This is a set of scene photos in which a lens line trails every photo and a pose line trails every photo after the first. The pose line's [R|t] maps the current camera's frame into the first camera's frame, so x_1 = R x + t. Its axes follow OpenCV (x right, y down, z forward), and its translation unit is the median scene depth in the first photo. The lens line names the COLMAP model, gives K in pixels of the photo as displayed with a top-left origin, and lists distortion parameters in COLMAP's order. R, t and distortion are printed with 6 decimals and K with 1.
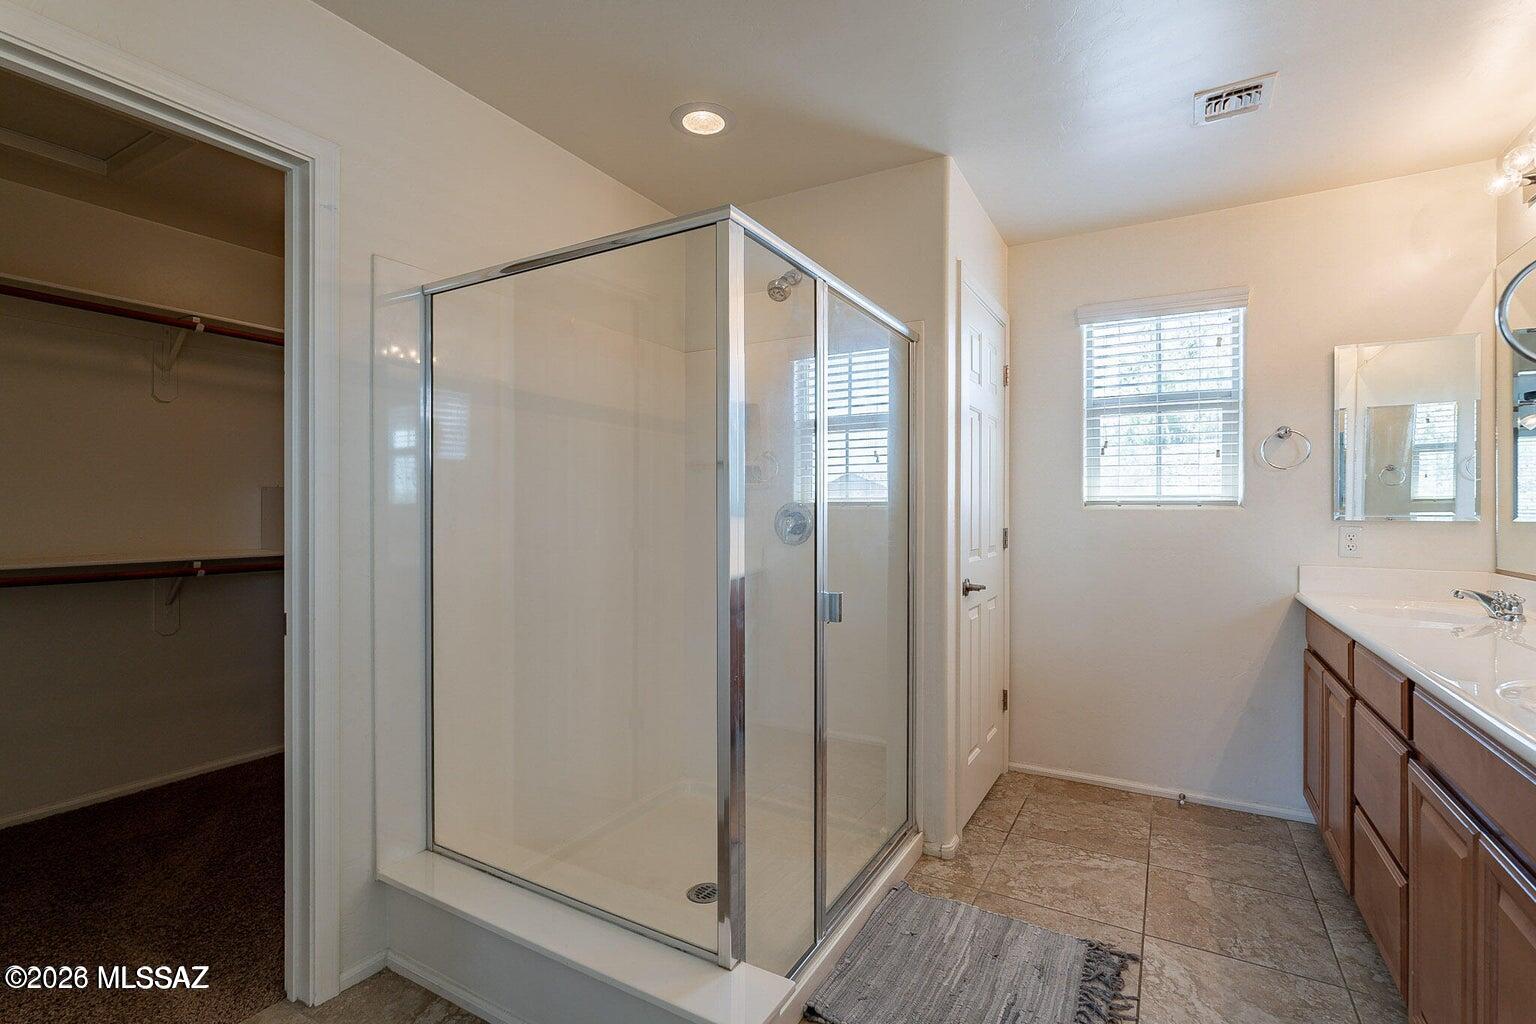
lens RADIAL K [[683.5, 0, 768.0], [0, 683.5, 512.0], [0, 0, 1]] dist [0.000099, -0.000136]
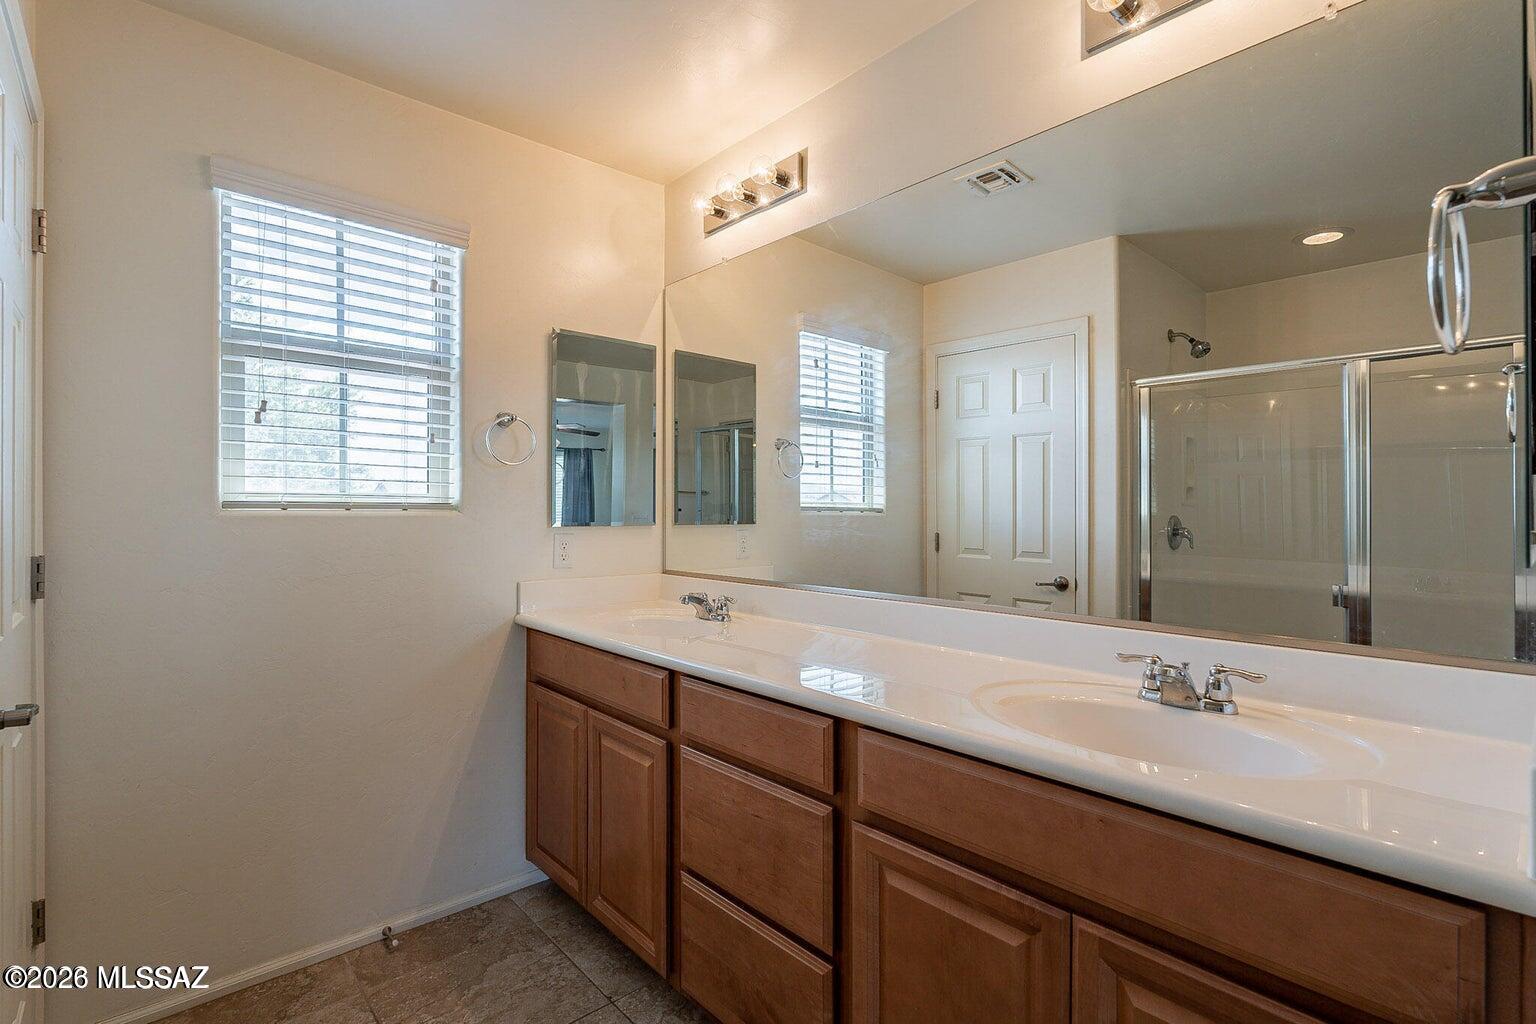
lens RADIAL K [[716.8, 0, 768.0], [0, 716.8, 512.0], [0, 0, 1]] dist [0.000372, -0.001031]
pose [[0.311293, -0.004556, 0.950303, 0.041375], [0.000409, 0.999989, 0.004660, -0.009925], [-0.950314, -0.001062, 0.311291, 0.414433]]
